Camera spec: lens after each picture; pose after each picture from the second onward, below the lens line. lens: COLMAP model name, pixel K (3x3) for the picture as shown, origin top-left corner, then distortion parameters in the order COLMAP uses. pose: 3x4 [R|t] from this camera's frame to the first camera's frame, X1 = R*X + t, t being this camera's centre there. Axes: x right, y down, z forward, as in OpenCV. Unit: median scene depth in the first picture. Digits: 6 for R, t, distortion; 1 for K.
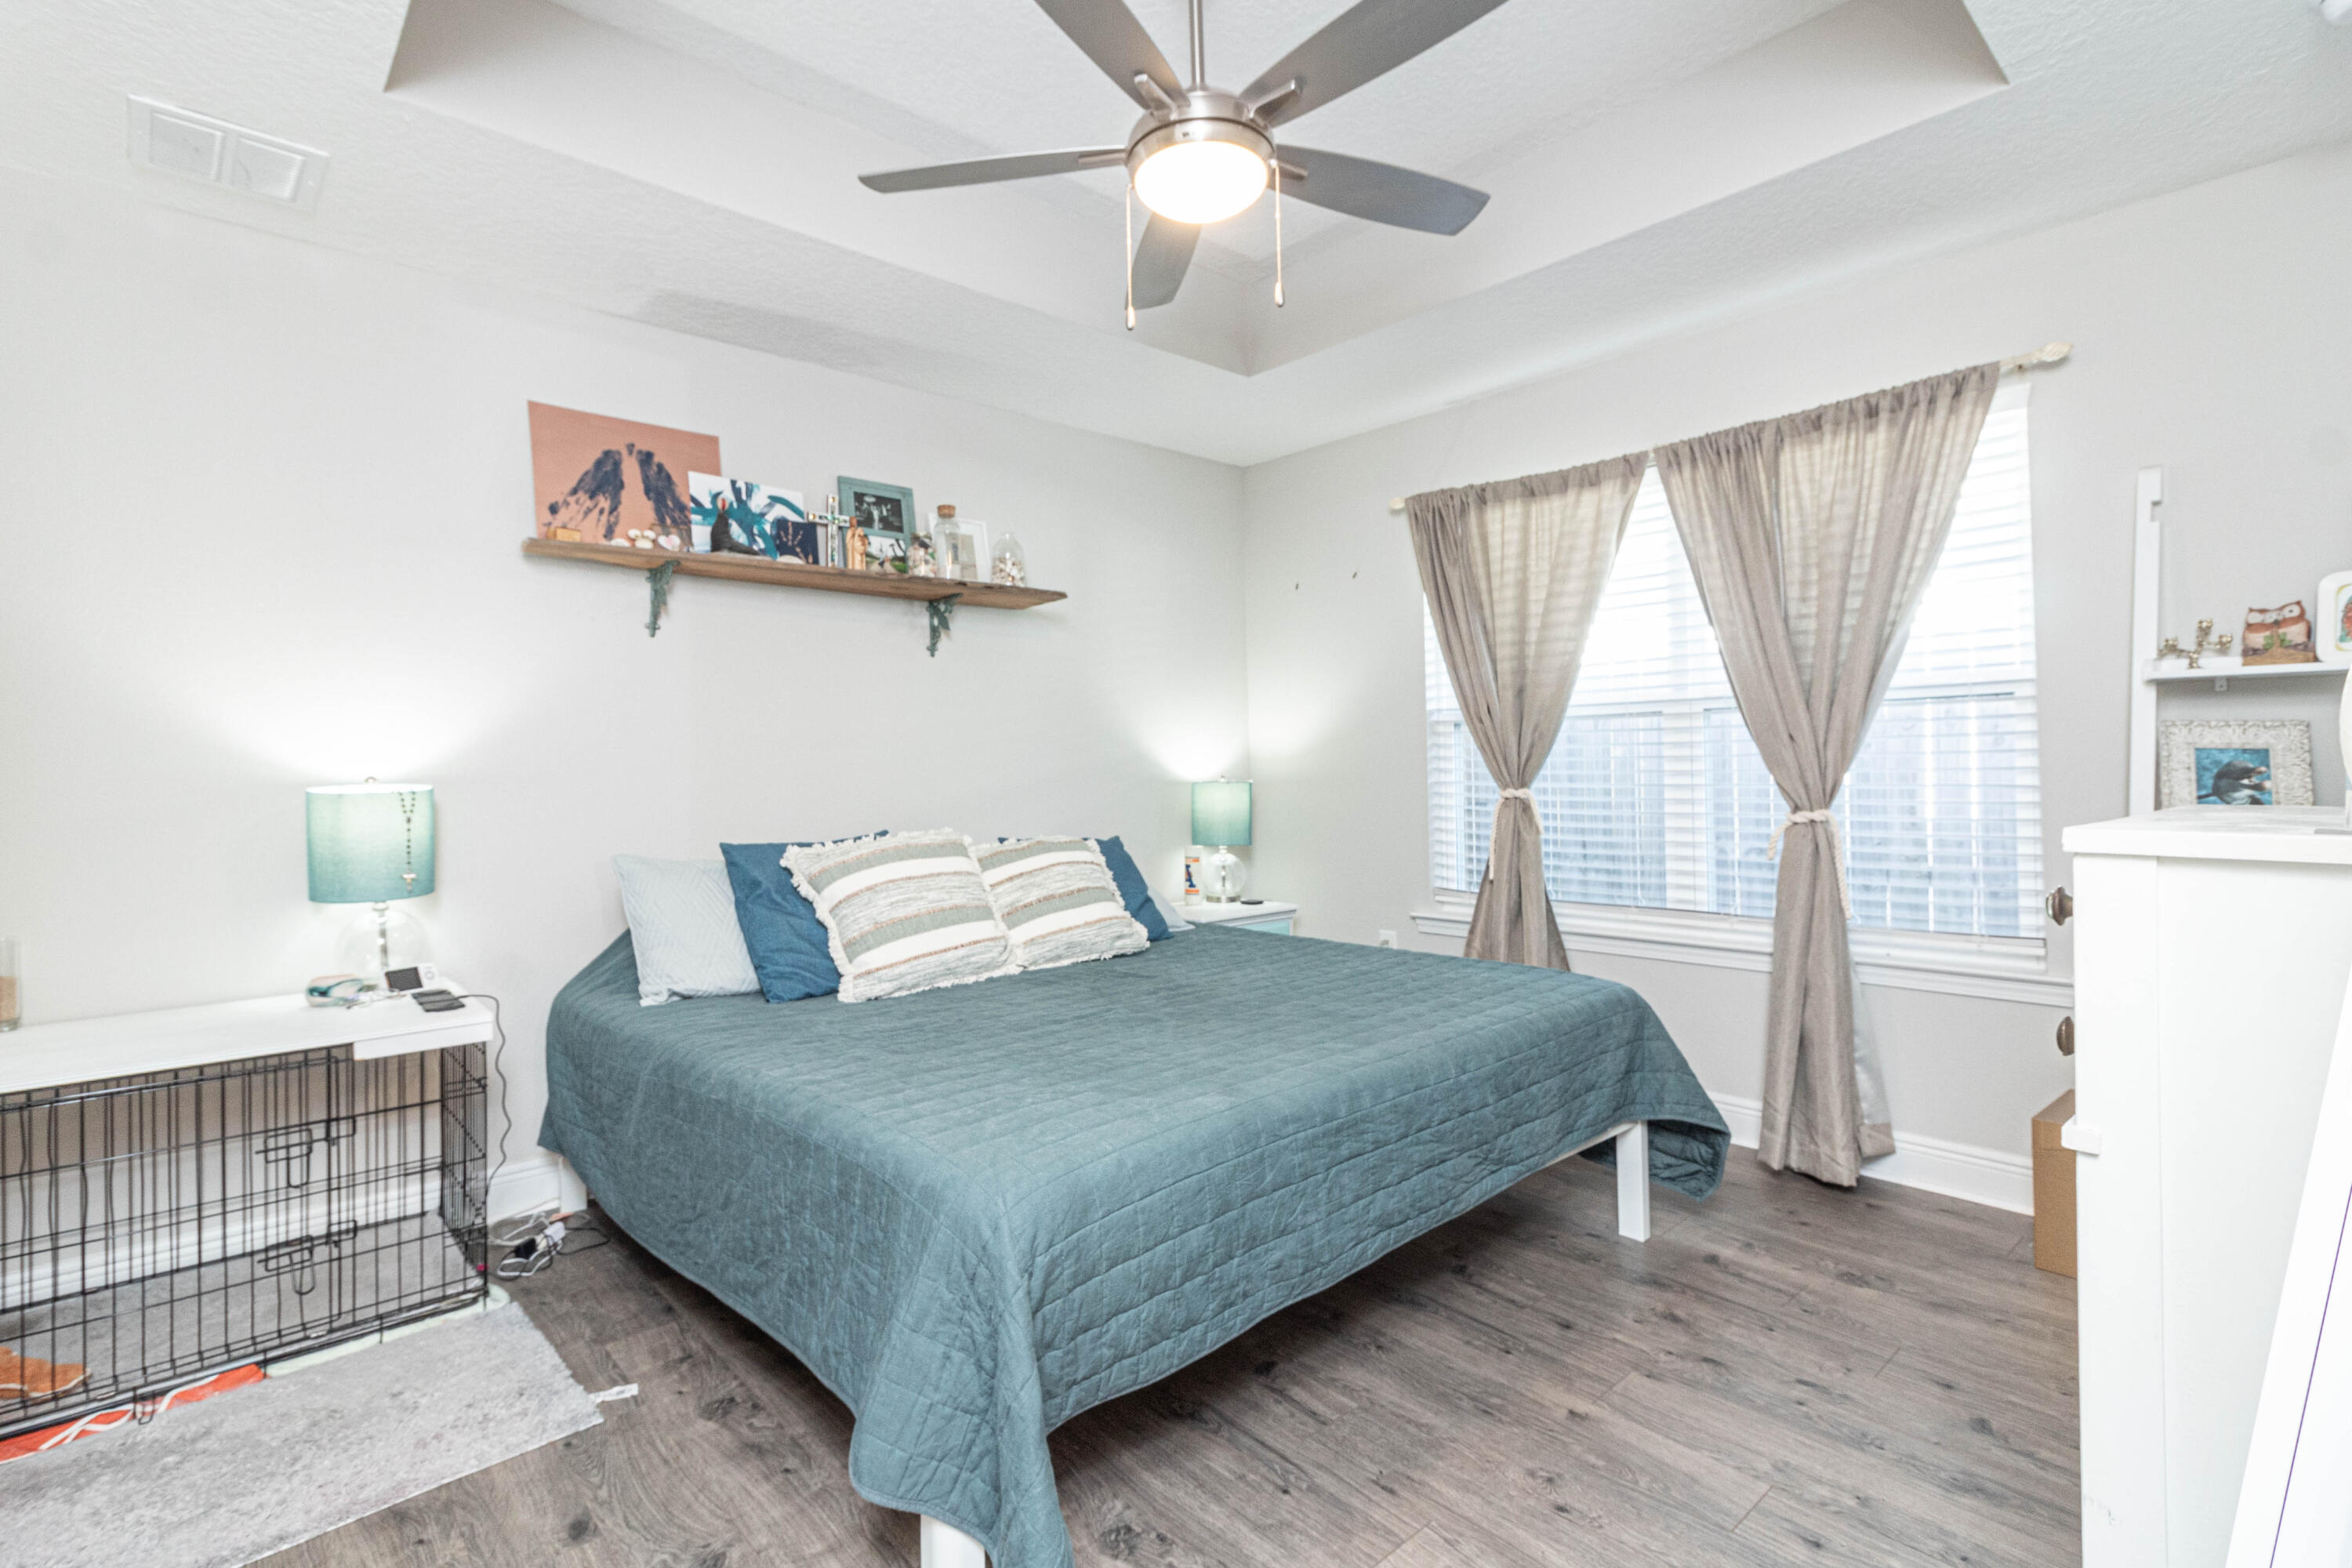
lens RADIAL K [[1079.4, 0, 1160.1], [0, 1079.4, 762.6], [0, 0, 1]] dist [0.007131, 0.000025]
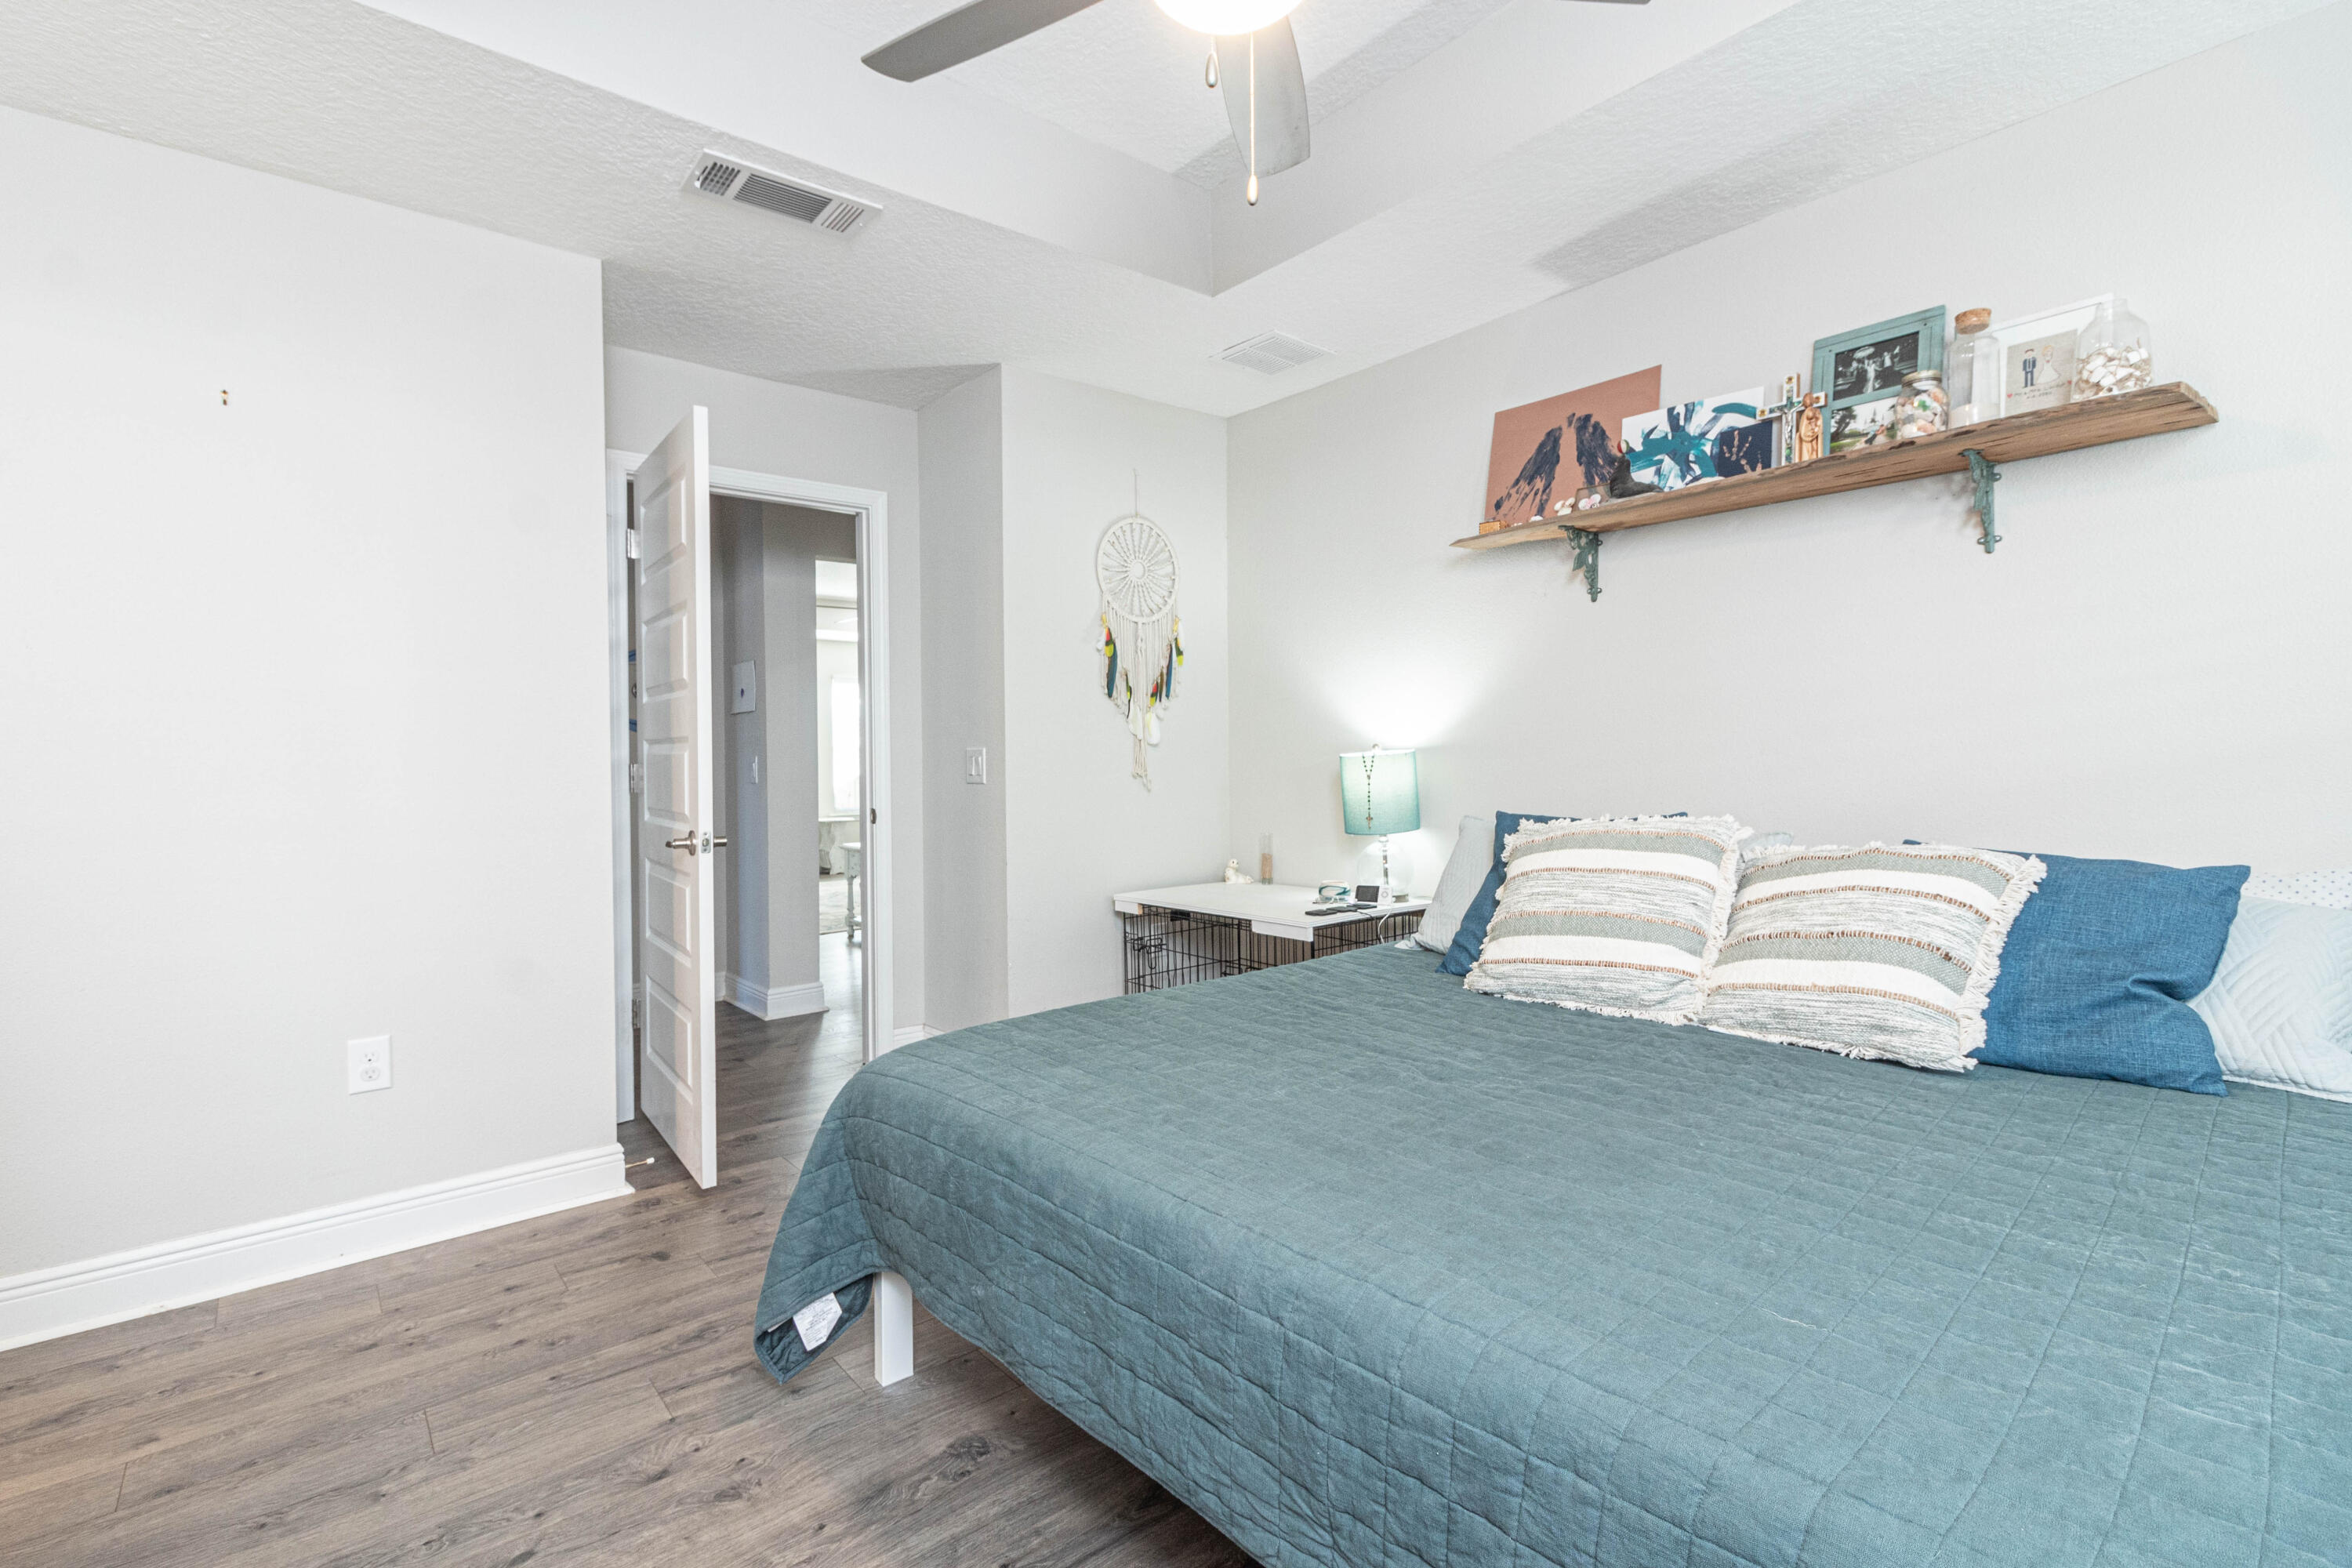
lens RADIAL K [[1098.4, 0, 1164.9], [0, 1098.4, 761.4], [0, 0, 1]] dist [0.007723, 0.000541]
pose [[-0.039729, 0.021951, -0.998969, 0.560216], [0.025947, 0.999444, 0.020930, -0.001720], [0.998874, -0.025089, -0.040277, 0.652472]]
